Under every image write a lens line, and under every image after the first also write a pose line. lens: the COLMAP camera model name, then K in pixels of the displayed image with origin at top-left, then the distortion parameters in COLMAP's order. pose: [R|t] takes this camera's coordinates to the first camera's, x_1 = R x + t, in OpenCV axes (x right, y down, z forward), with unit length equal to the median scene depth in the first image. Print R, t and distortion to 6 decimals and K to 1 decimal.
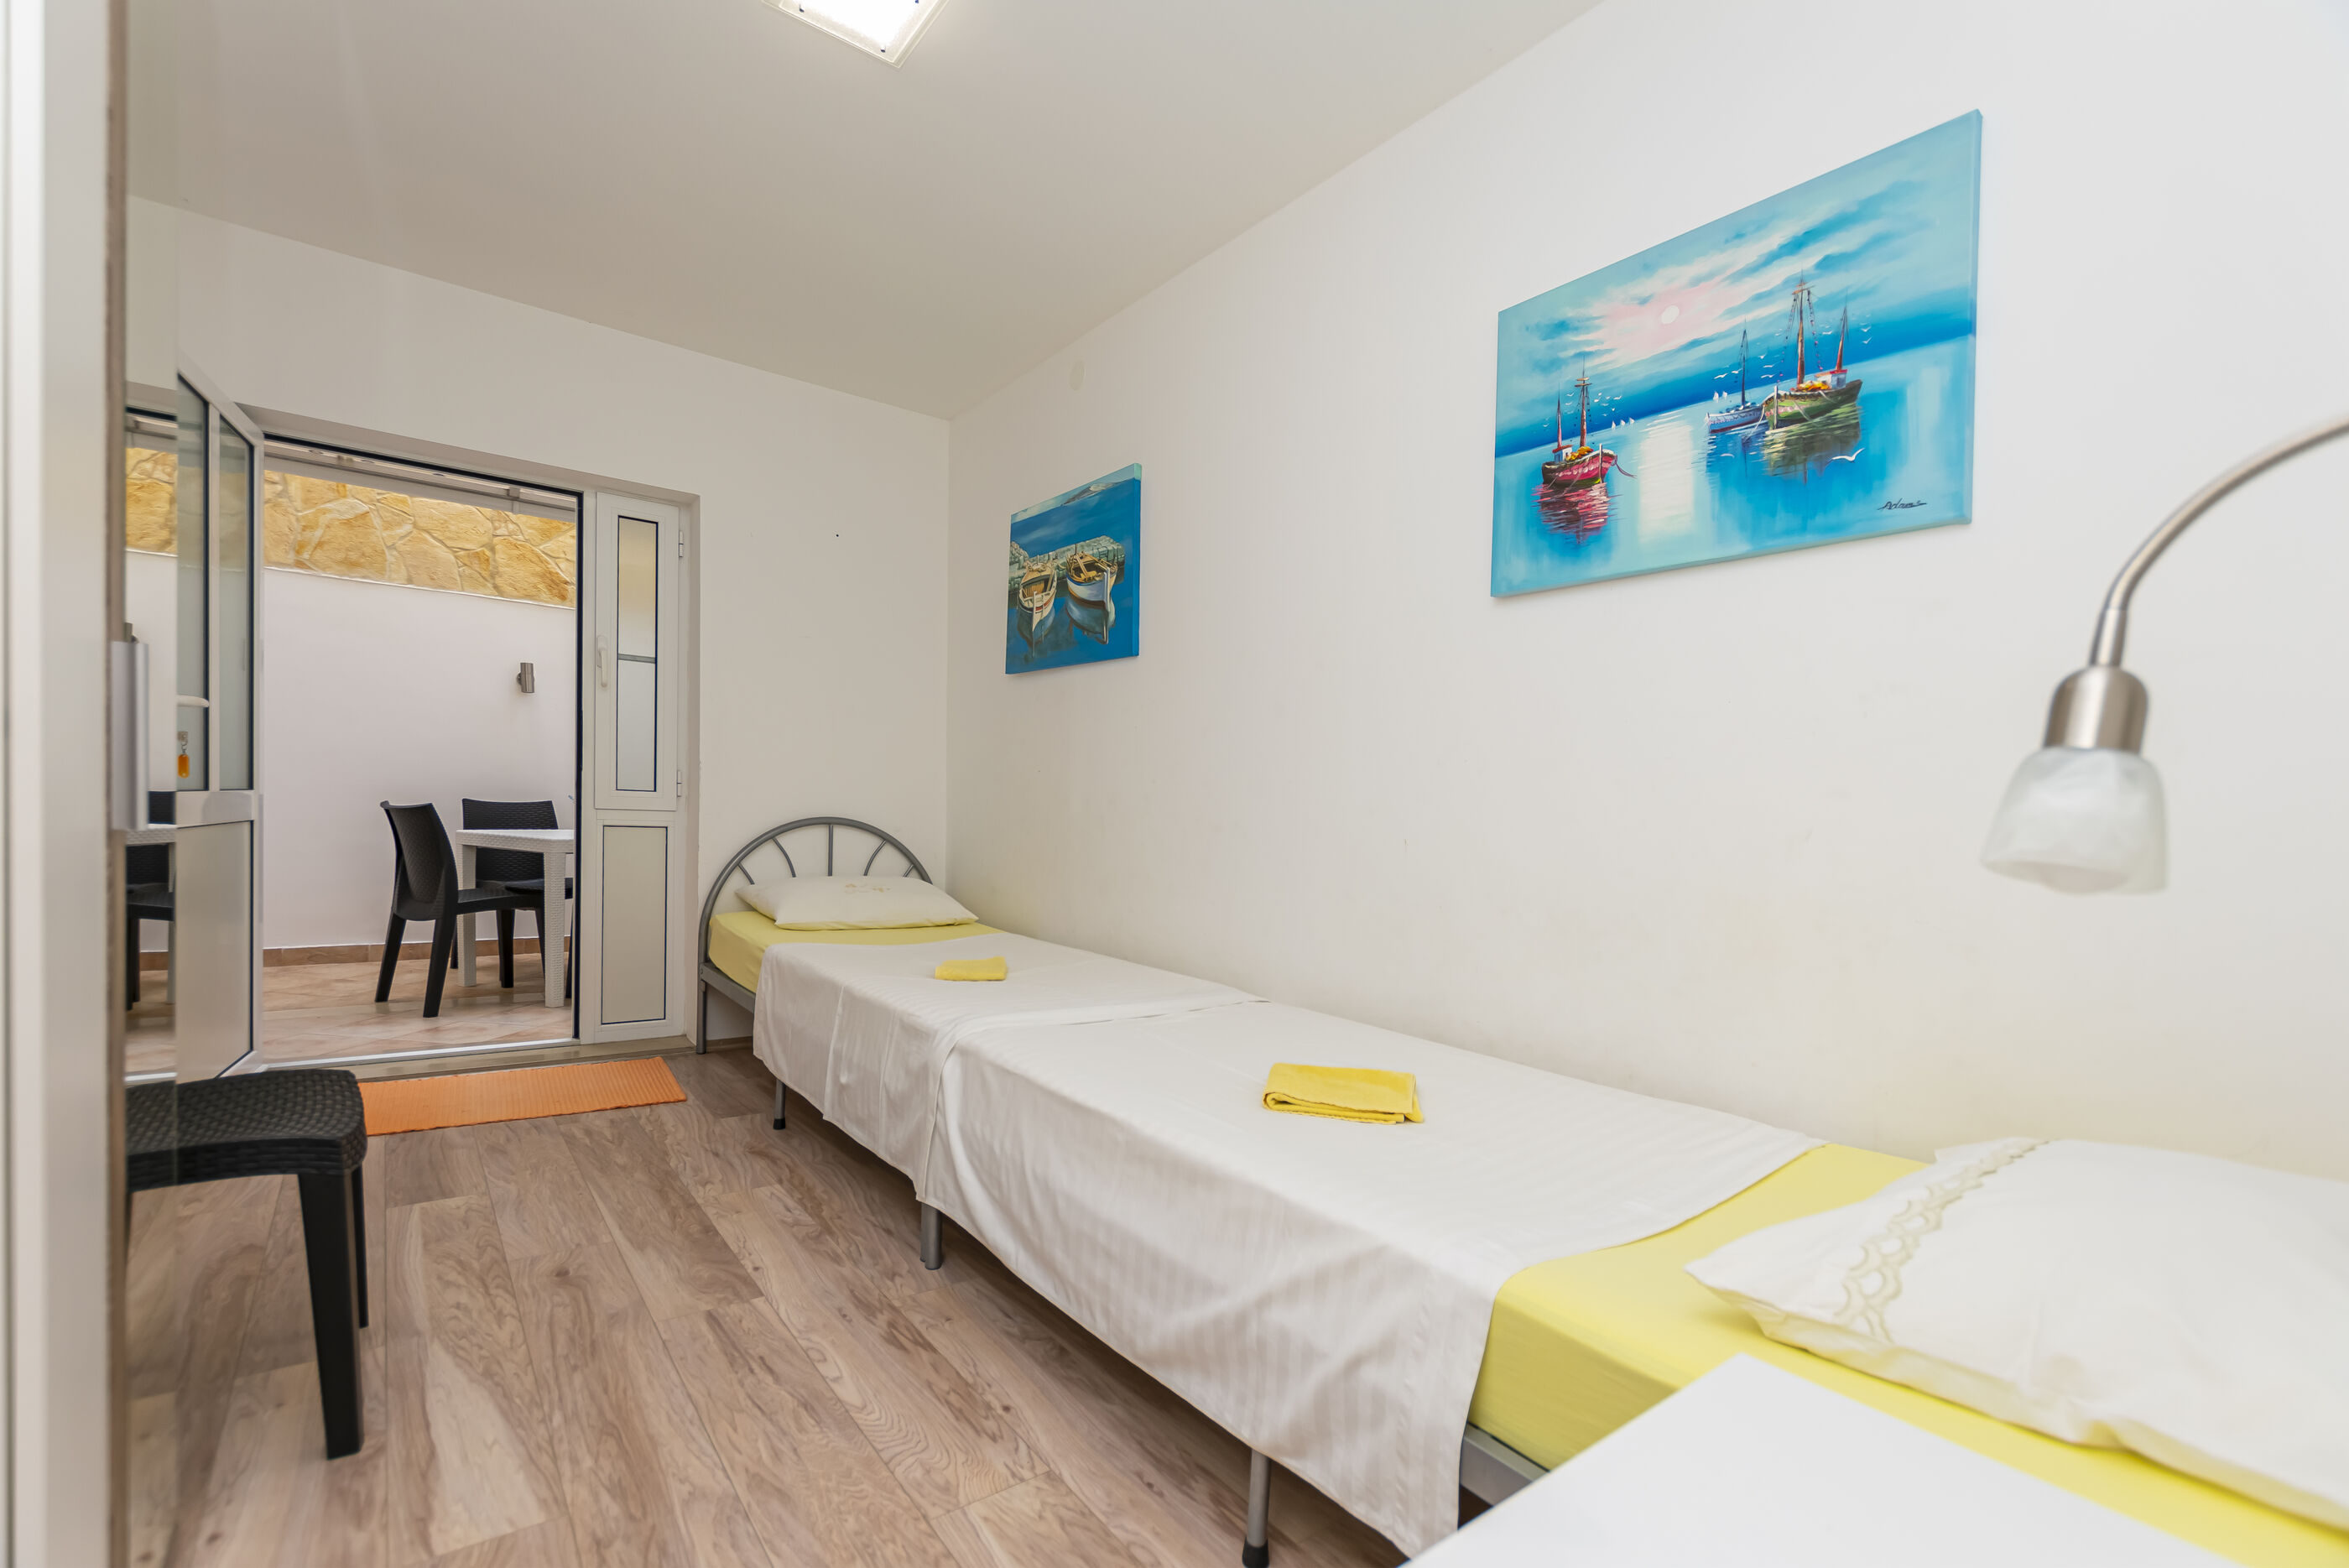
lens RADIAL K [[1005.6, 0, 1170.4], [0, 1005.6, 823.3], [0, 0, 1]] dist [0.016878, -0.000217]
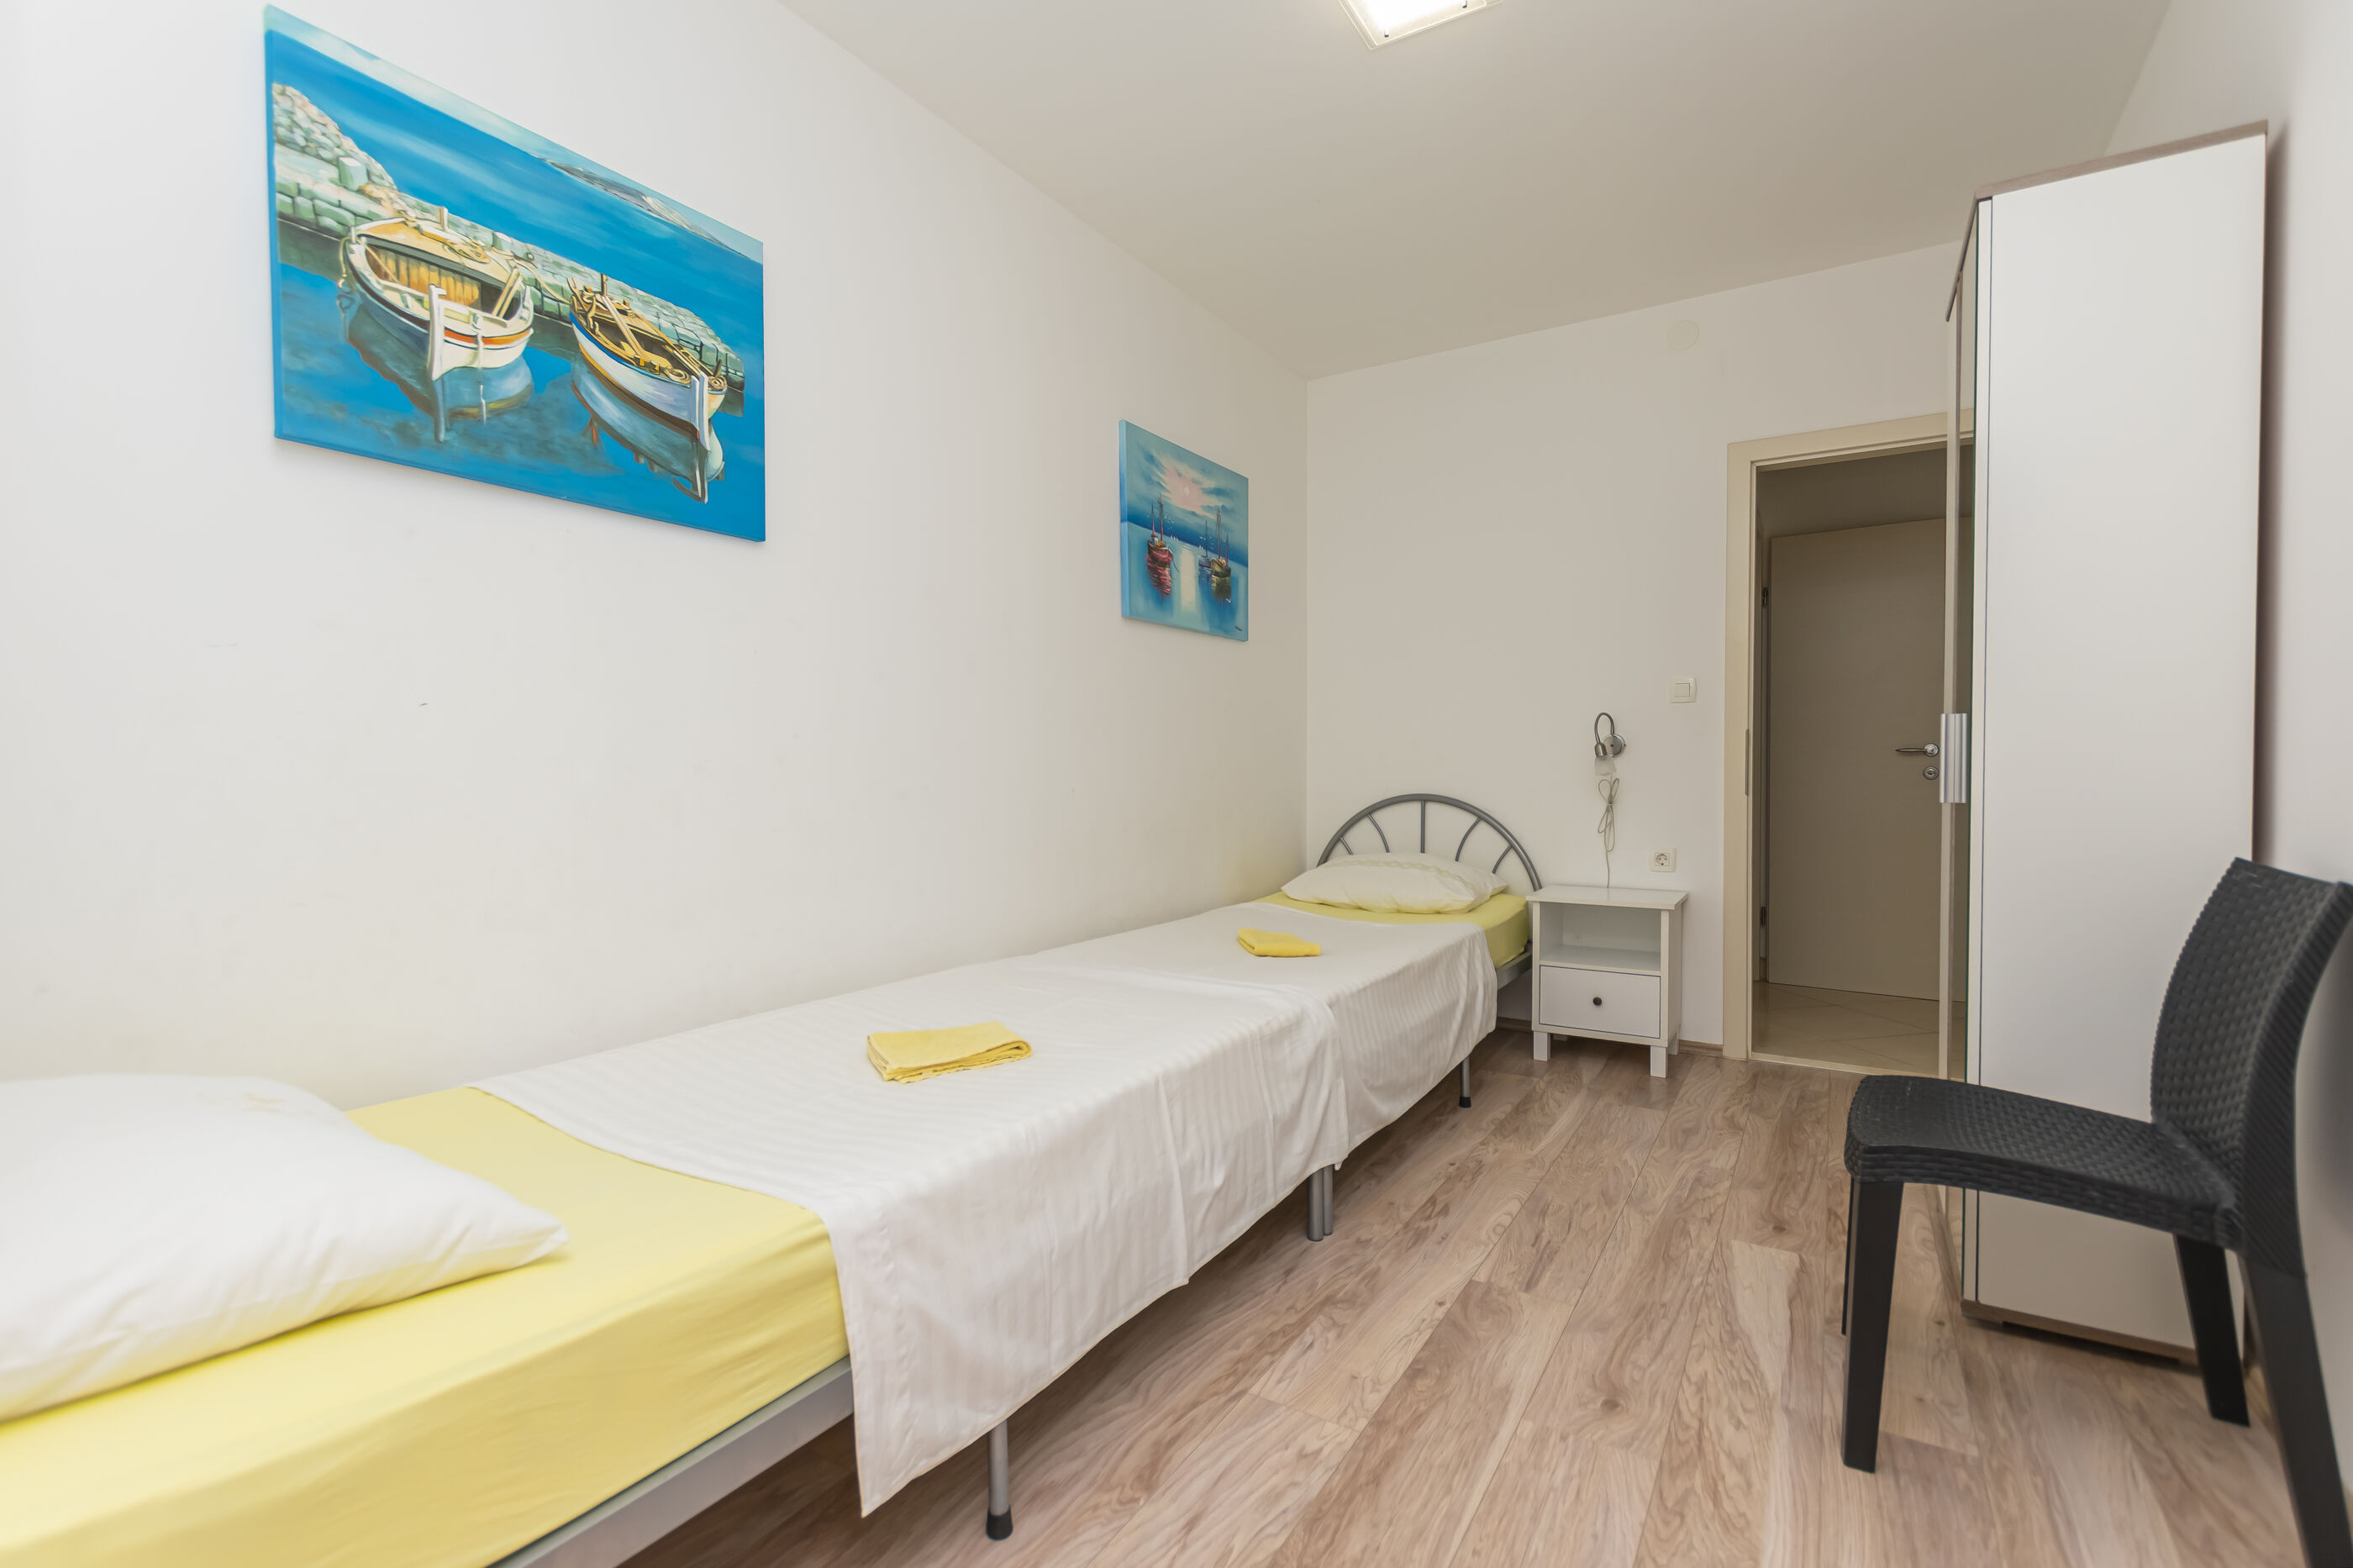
lens RADIAL K [[1055.4, 0, 1169.5], [0, 1055.4, 759.4], [0, 0, 1]] dist [0.017606, -0.000195]
pose [[-0.339321, -0.034047, 0.940054, -1.212952], [0.006499, 0.999236, 0.038537, -0.081759], [-0.940648, 0.019186, -0.338841, 1.557180]]
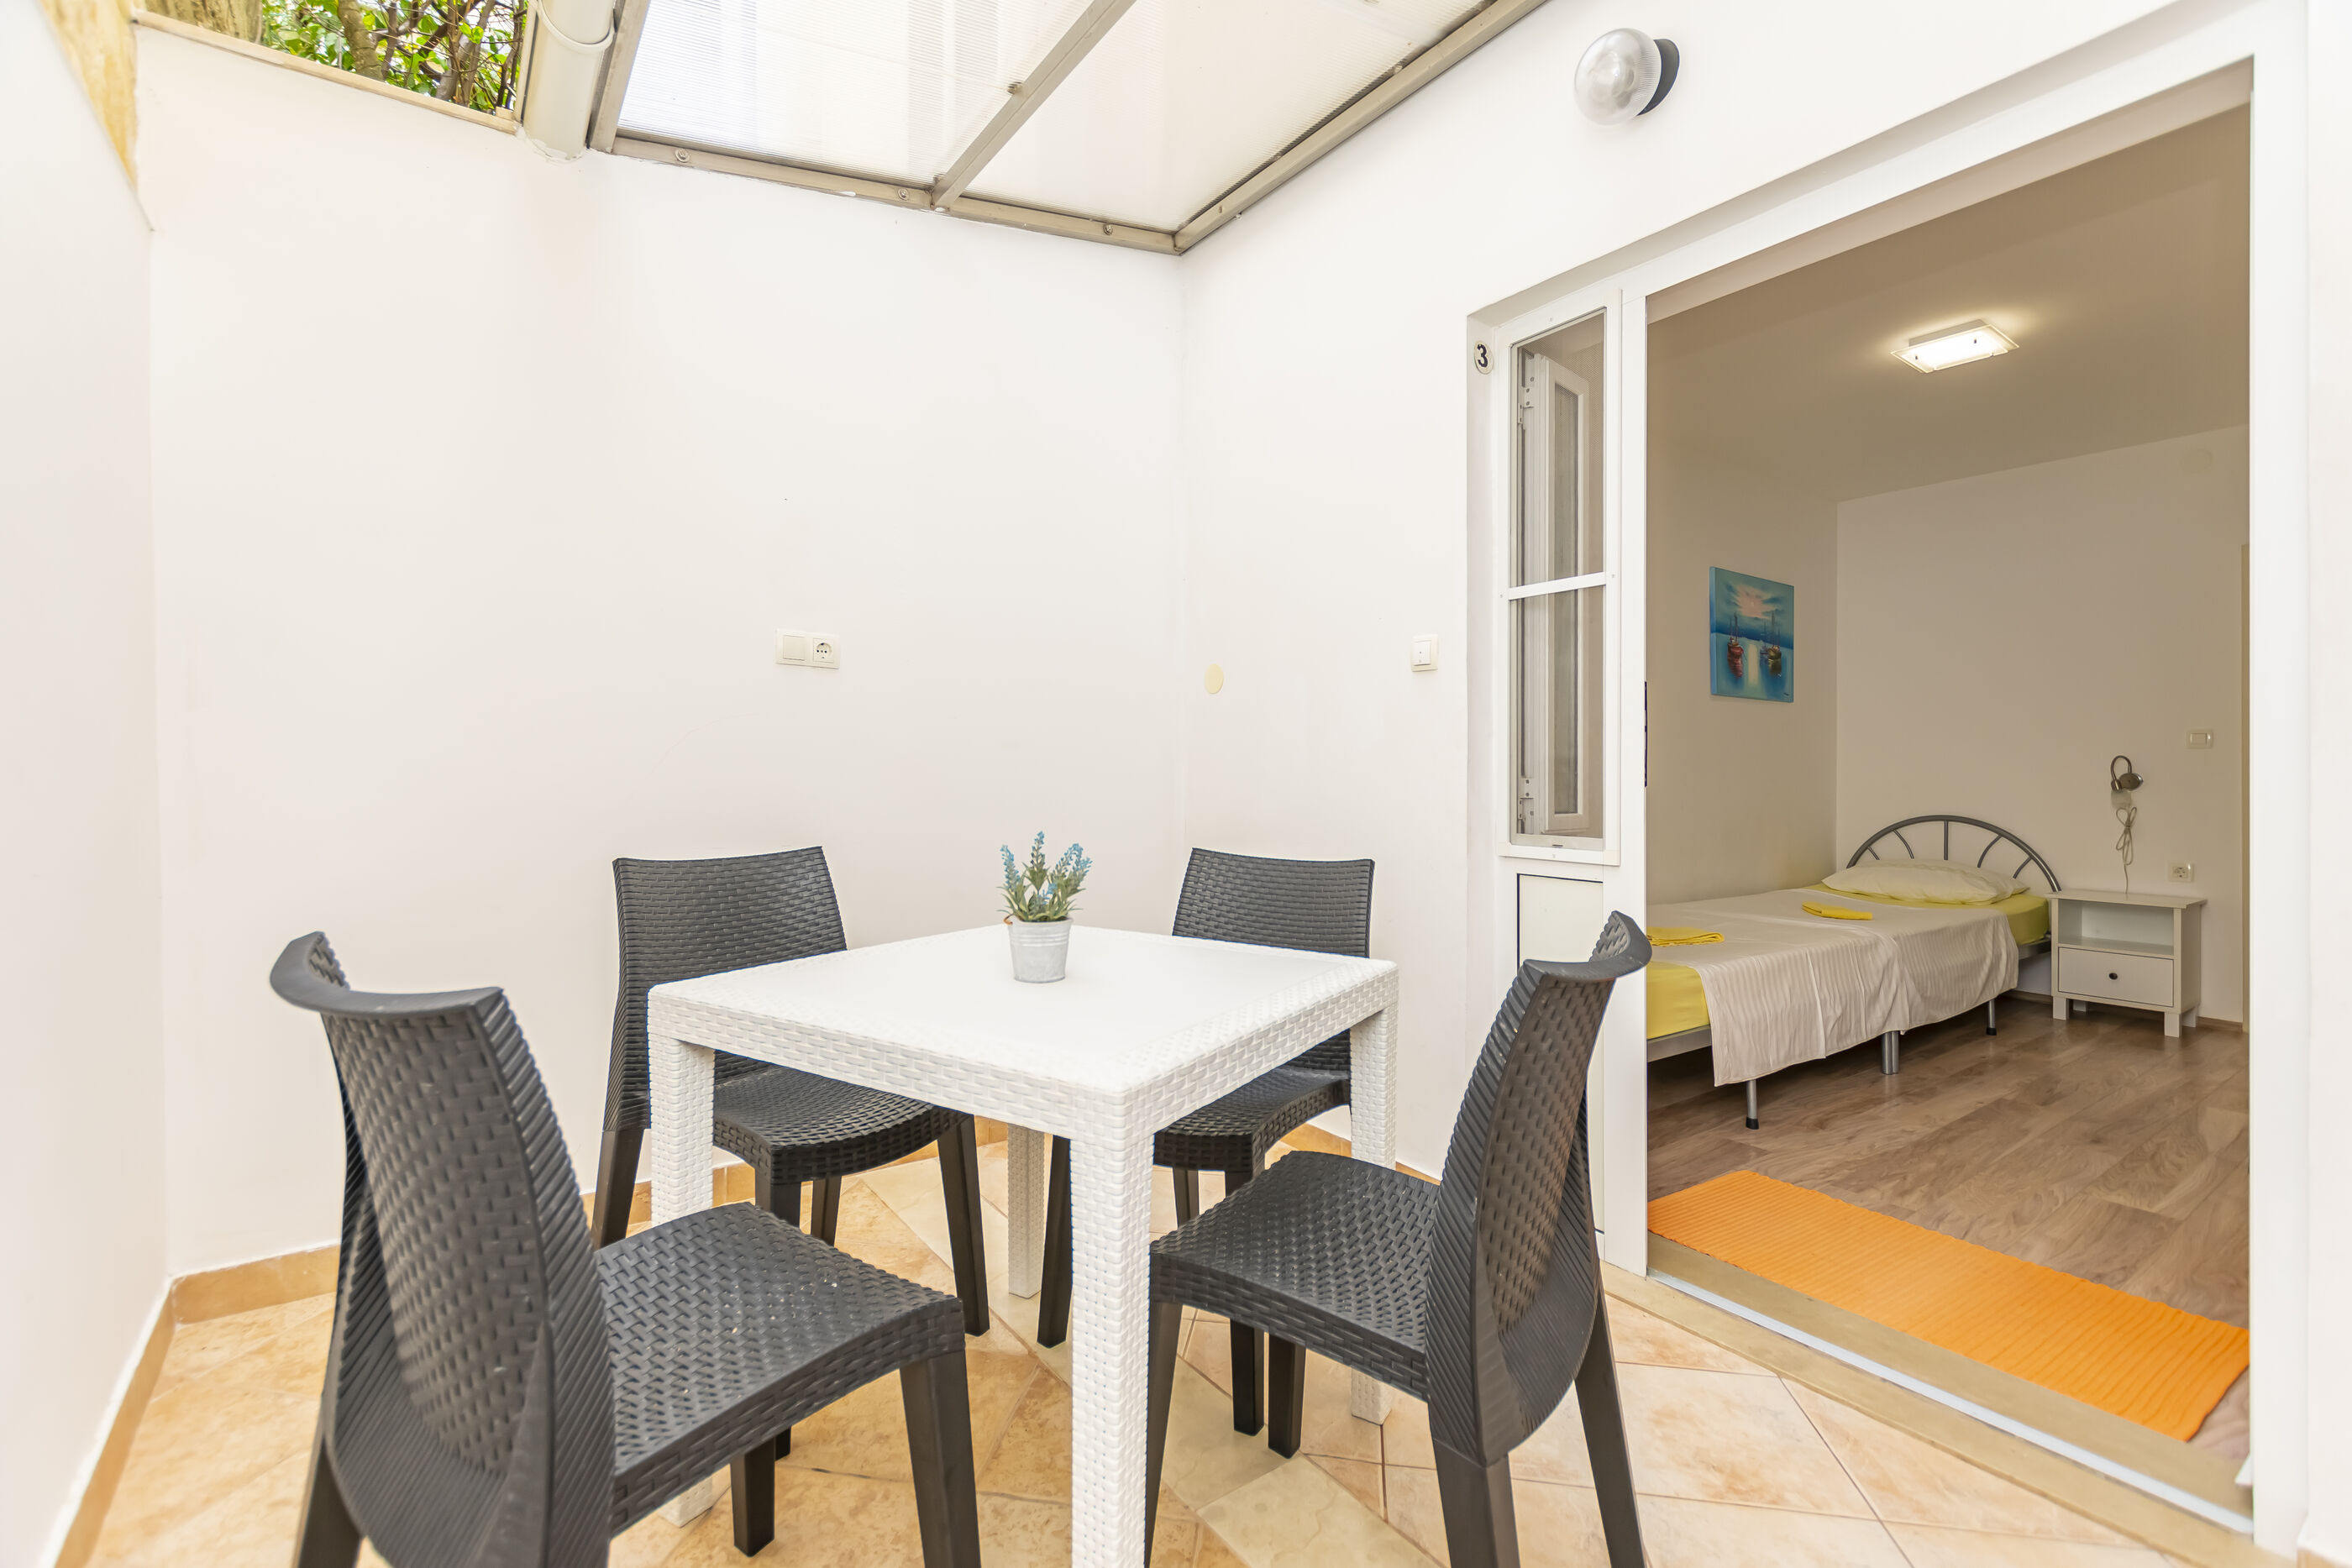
lens RADIAL K [[979.7, 0, 1181.8], [0, 979.7, 751.1], [0, 0, 1]] dist [-0.000842, -0.000606]
pose [[0.056832, -0.014062, 0.998285, -2.035900], [0.011009, 0.999849, 0.013457, -0.148973], [-0.998323, 0.010226, 0.056978, 2.189404]]
